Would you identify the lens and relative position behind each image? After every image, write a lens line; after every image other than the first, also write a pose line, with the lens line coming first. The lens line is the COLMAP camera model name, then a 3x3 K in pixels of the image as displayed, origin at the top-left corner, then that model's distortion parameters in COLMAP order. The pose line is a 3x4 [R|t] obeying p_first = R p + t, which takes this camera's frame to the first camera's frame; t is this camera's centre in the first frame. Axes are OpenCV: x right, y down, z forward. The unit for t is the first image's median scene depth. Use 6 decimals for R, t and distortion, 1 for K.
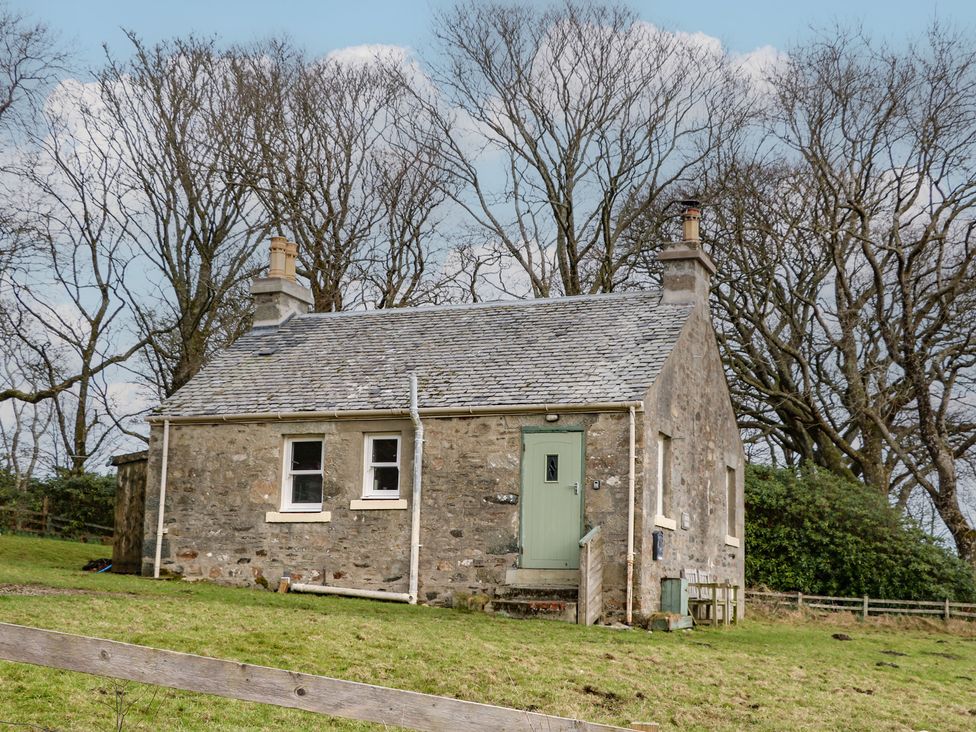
lens RADIAL K [[1395.2, 0, 488.0], [0, 1395.2, 366.0], [0, 0, 1]] dist [-0.011563, 0.082745]
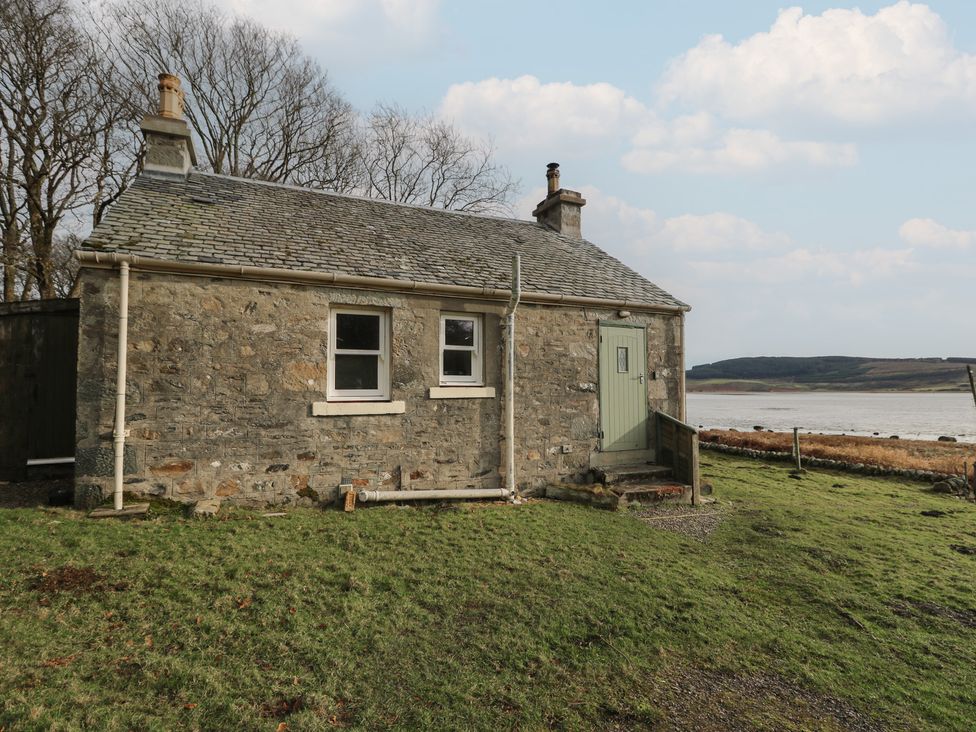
lens RADIAL K [[506.5, 0, 492.5], [0, 506.5, 361.7], [0, 0, 1]] dist [-0.000851, -0.012359]
pose [[0.684866, 0.015395, 0.728507, -0.299981], [-0.104001, 0.991606, 0.076816, 0.051709], [-0.721209, -0.128374, 0.680718, 0.756052]]
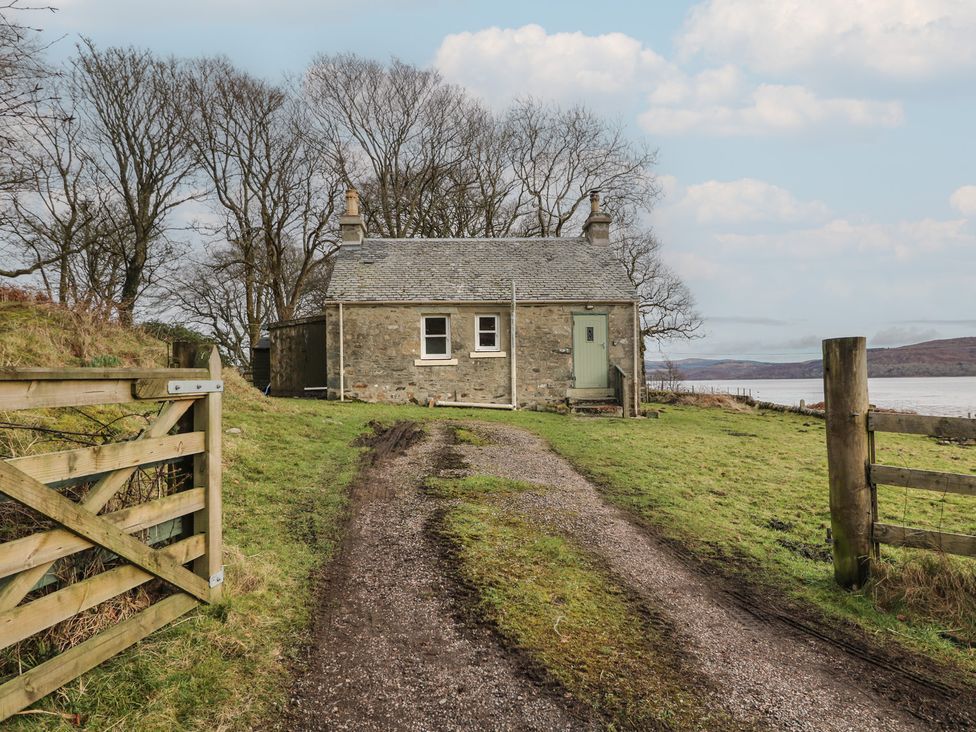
lens RADIAL K [[662.6, 0, 487.7], [0, 662.6, 351.3], [0, 0, 1]] dist [0.001154, -0.000152]
pose [[0.901031, -0.020096, 0.433288, -0.434160], [-0.037678, 0.991524, 0.124340, -0.008485], [-0.432114, -0.128360, 0.892637, 0.252999]]
